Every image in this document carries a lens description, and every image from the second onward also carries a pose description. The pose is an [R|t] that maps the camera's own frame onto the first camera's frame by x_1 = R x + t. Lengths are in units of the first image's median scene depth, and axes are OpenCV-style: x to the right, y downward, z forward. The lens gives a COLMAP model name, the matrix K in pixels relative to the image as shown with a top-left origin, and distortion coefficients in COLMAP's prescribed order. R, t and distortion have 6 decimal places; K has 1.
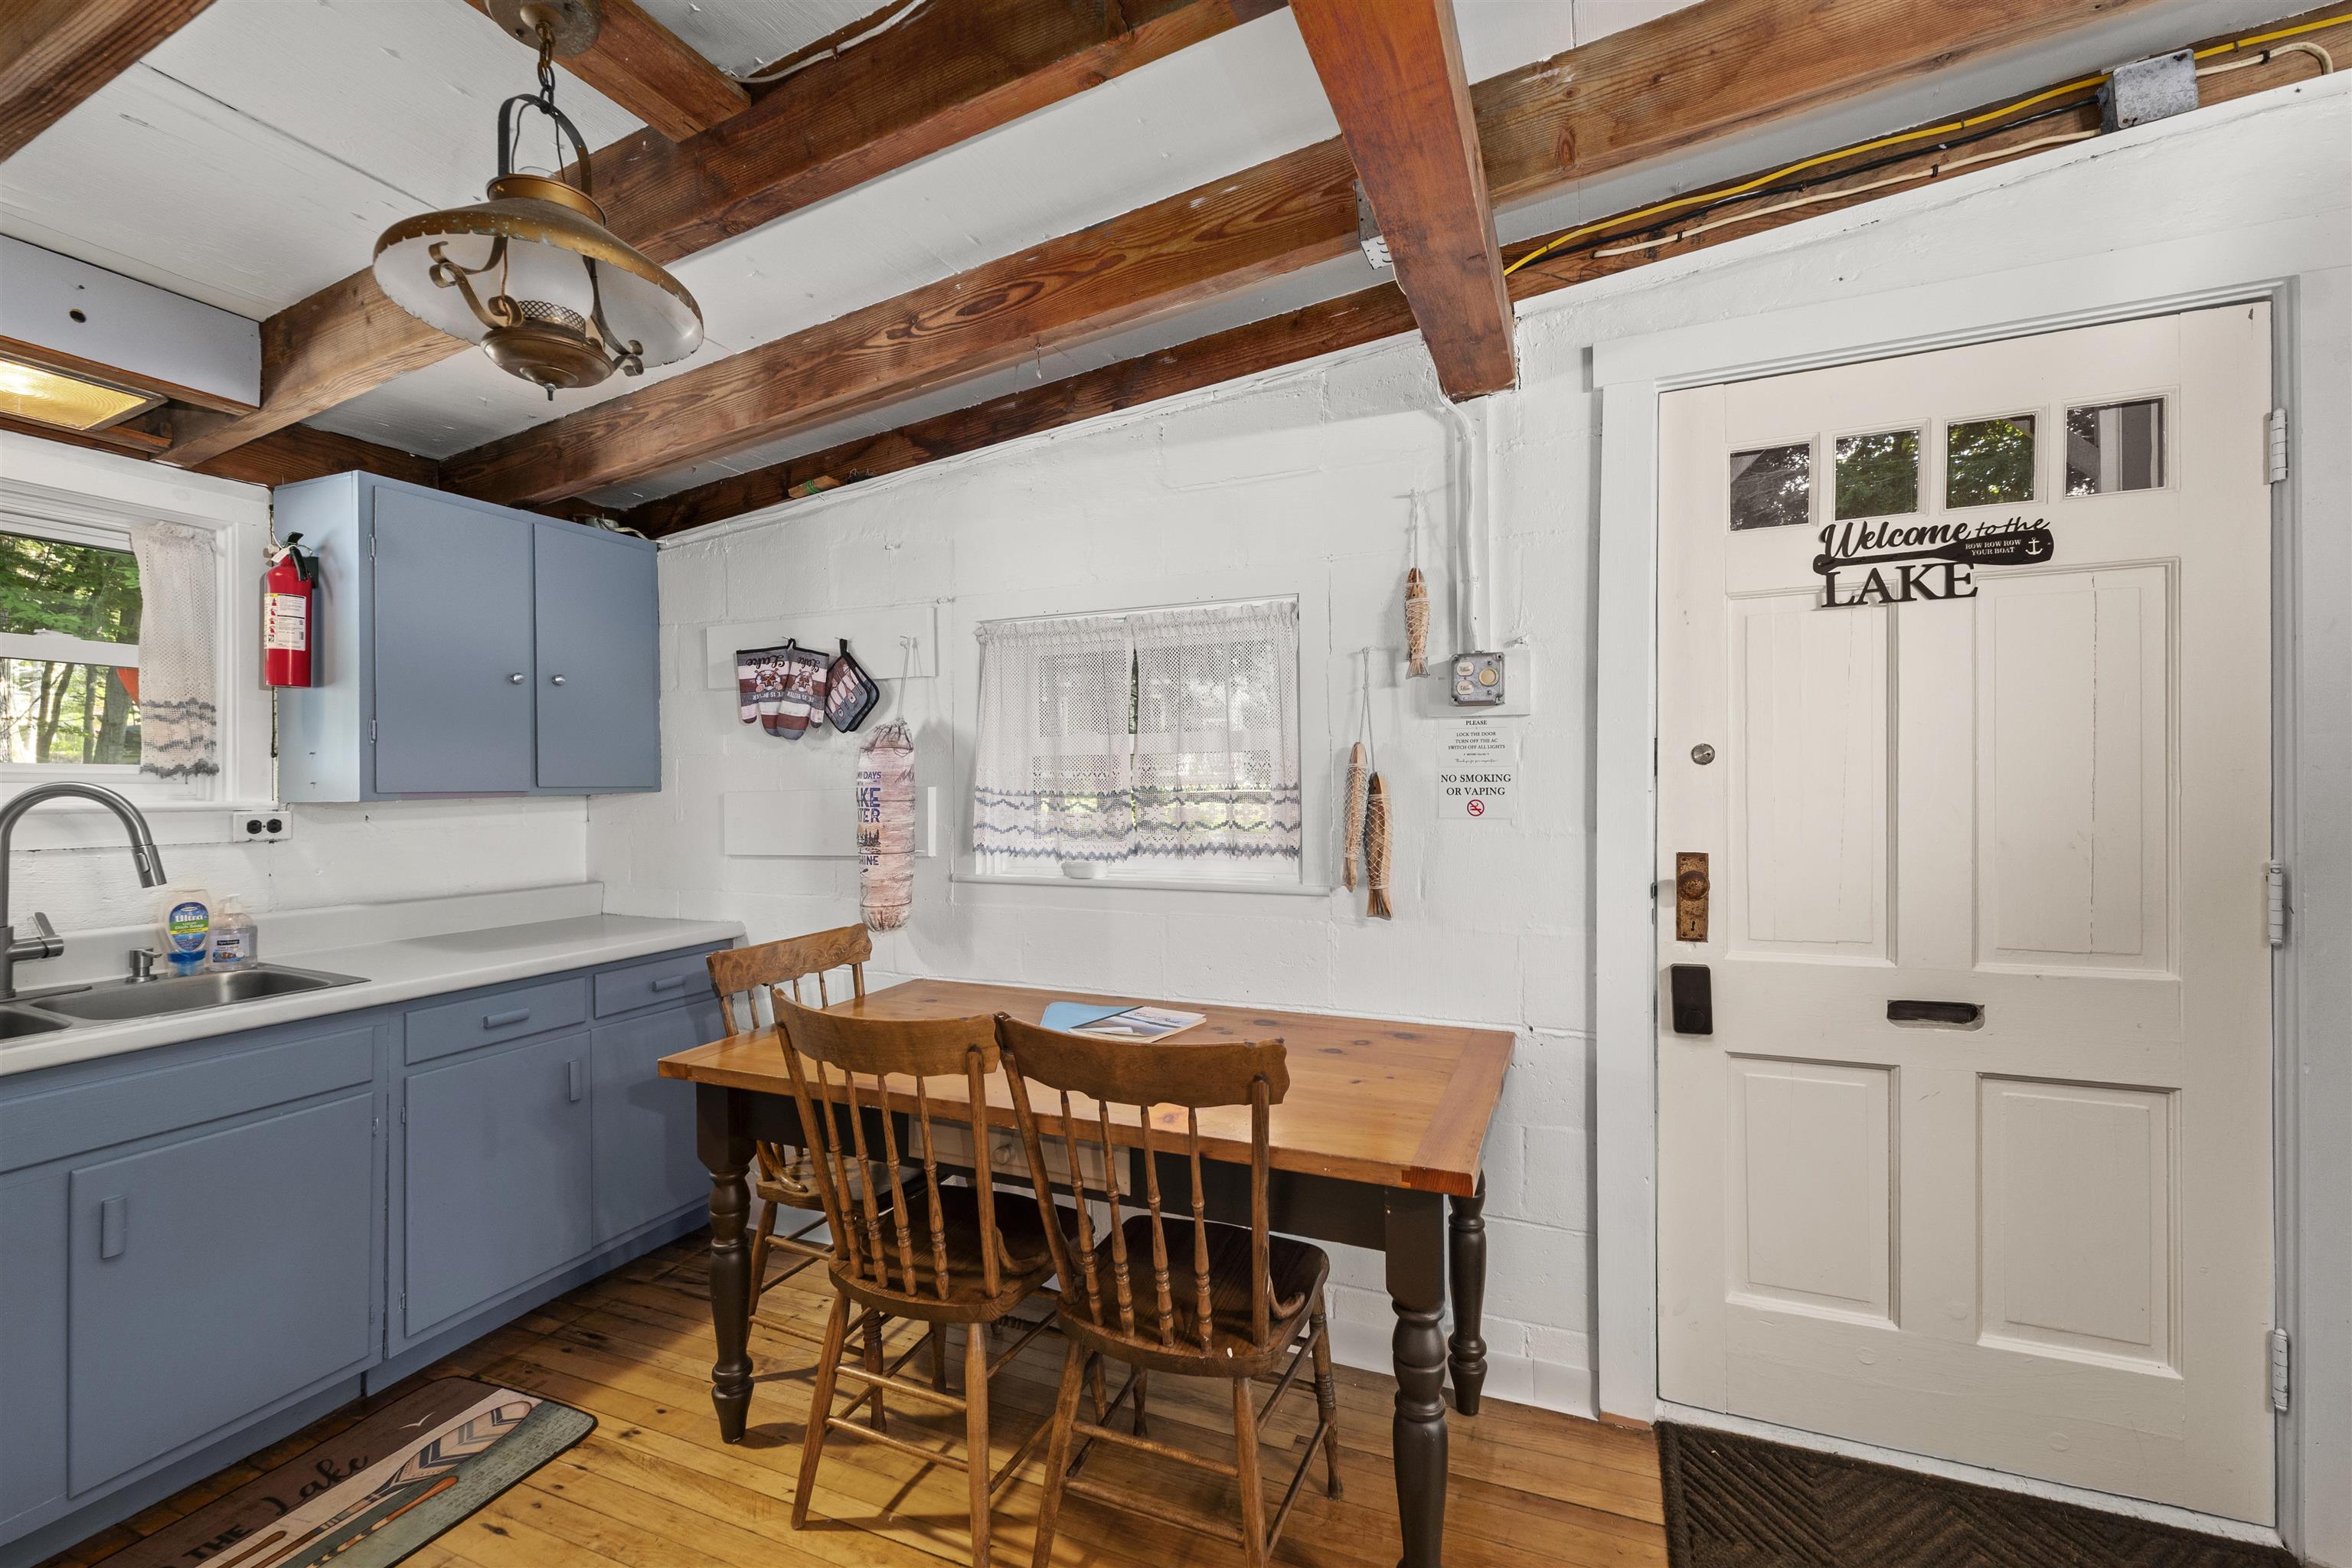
lens RADIAL K [[979.8, 0, 1160.6], [0, 979.8, 779.2], [0, 0, 1]] dist [0.004886, -0.000018]
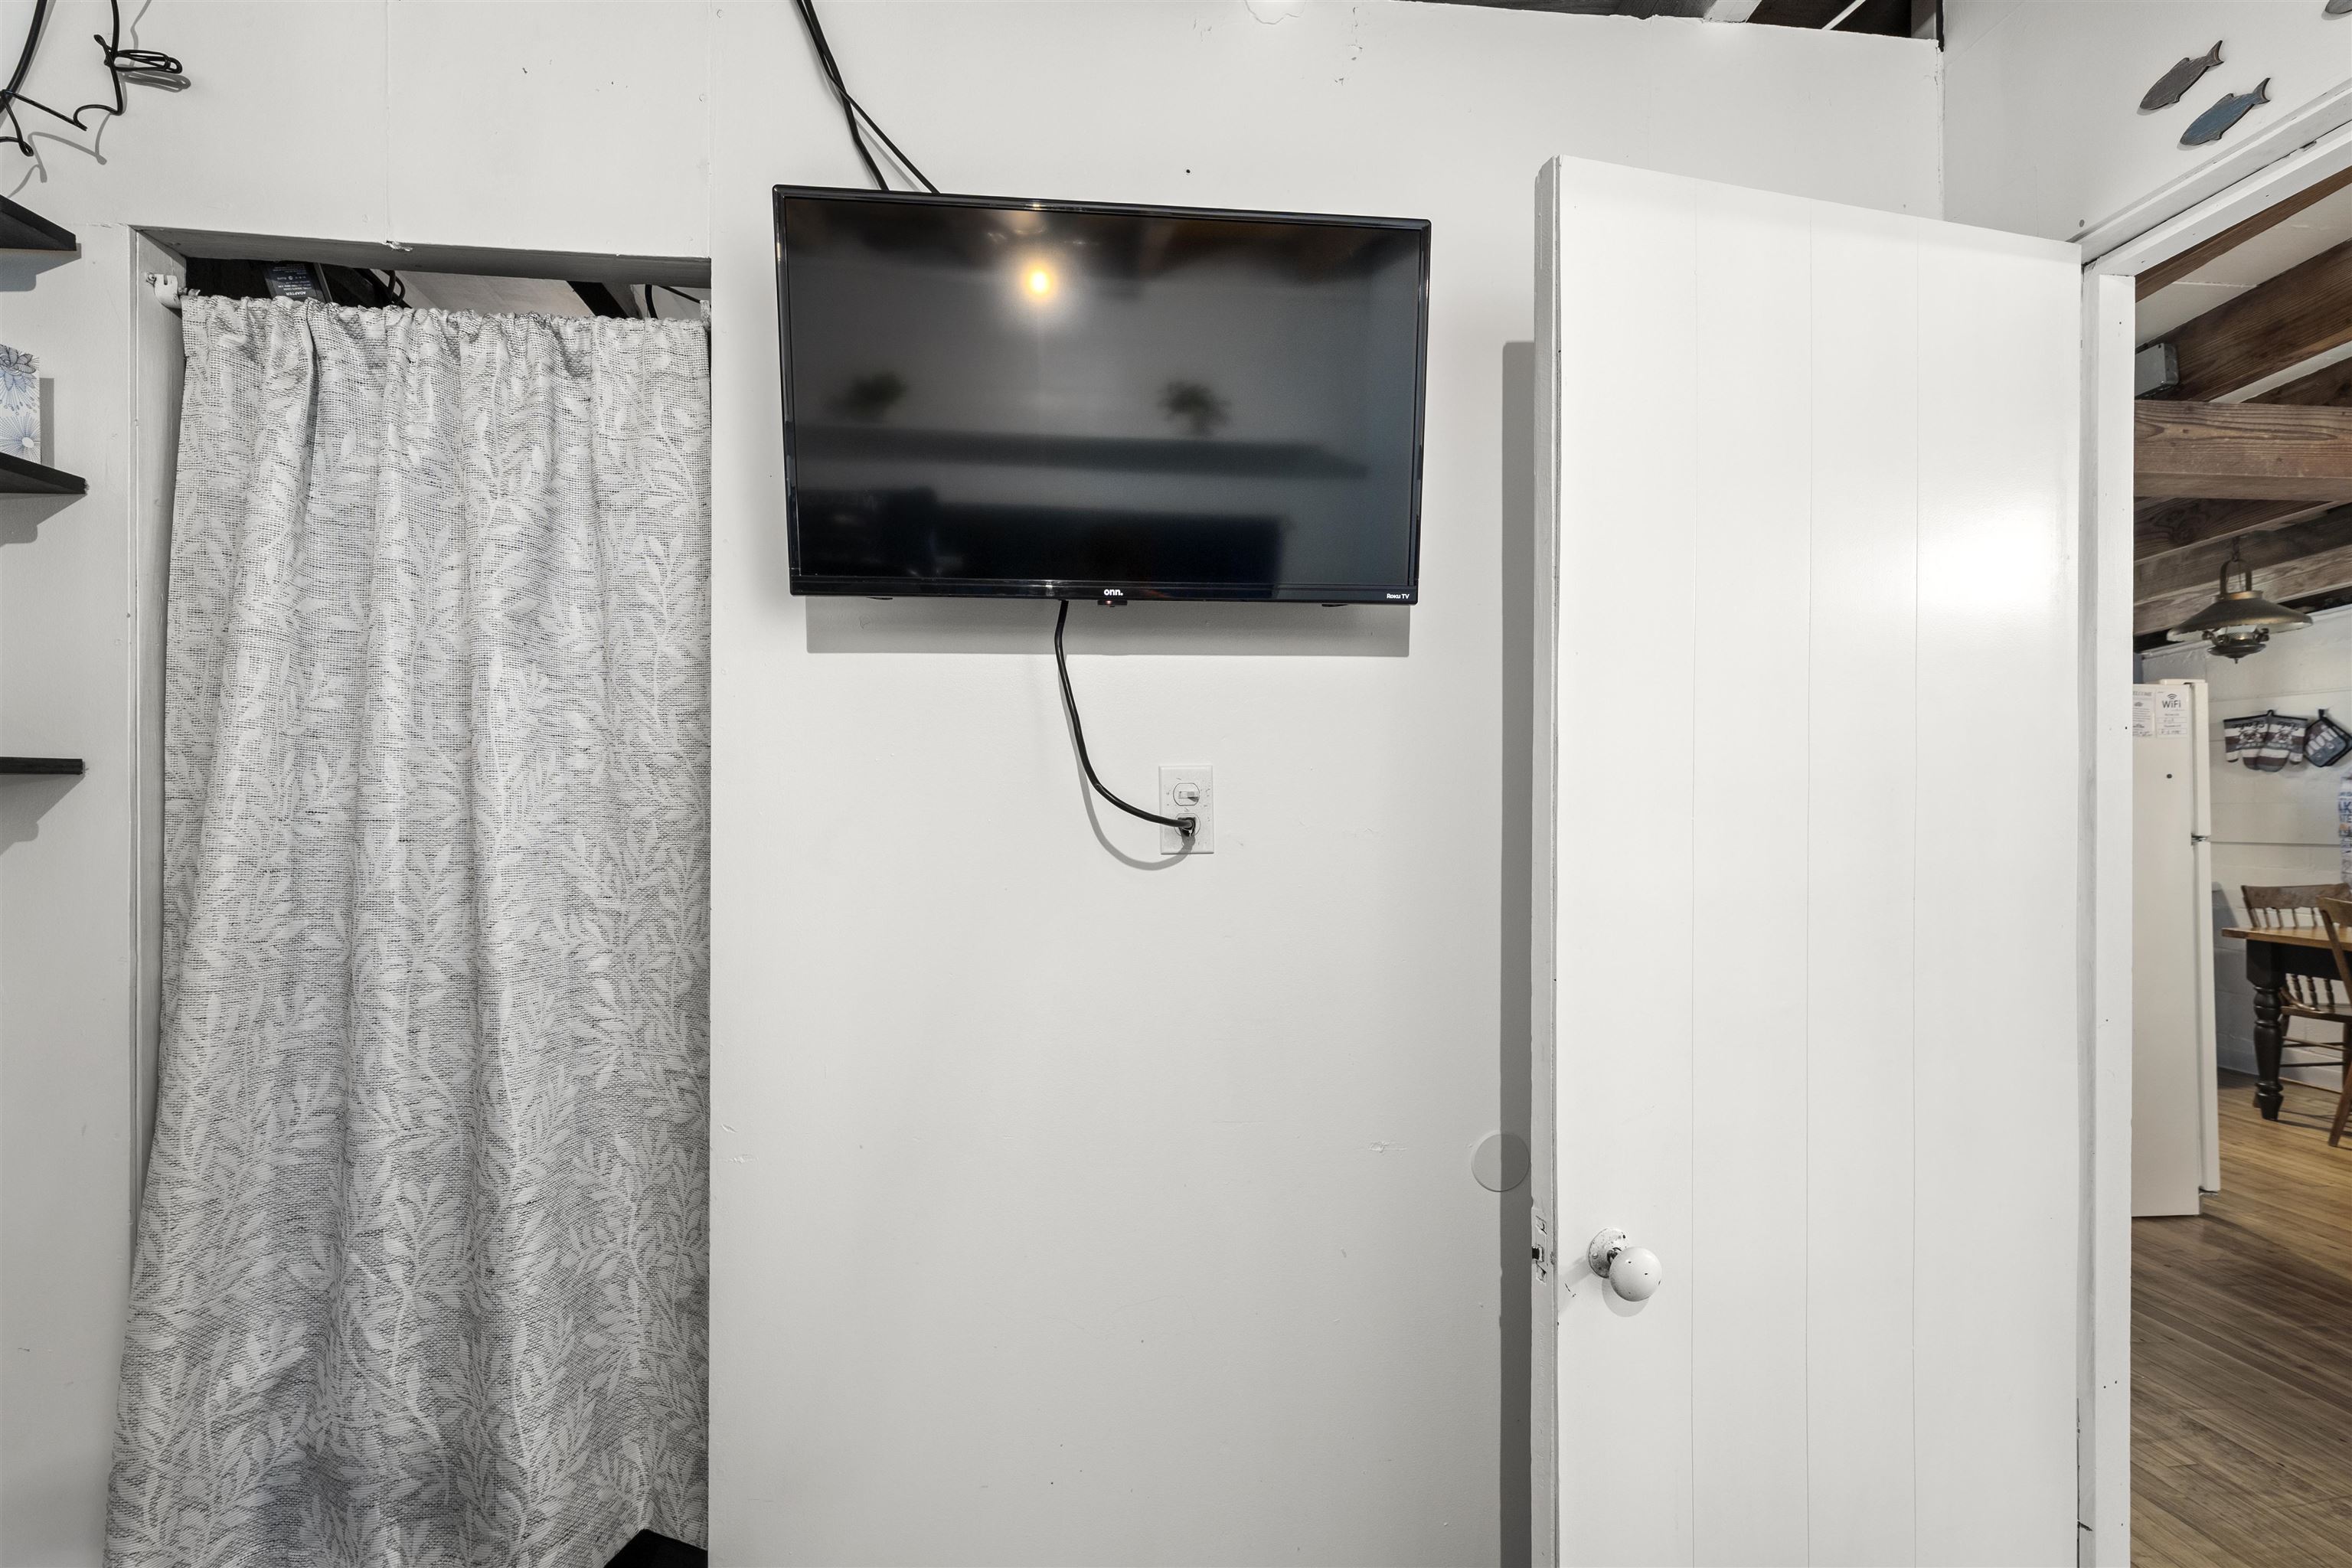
lens RADIAL K [[979.8, 0, 1162.0], [0, 979.8, 790.2], [0, 0, 1]] dist [0.004886, -0.000018]
pose [[0.482137, 0.006530, -0.876072, 0.227357], [-0.003788, 0.999978, 0.005368, -0.015556], [0.876088, 0.000730, 0.482151, -1.860361]]
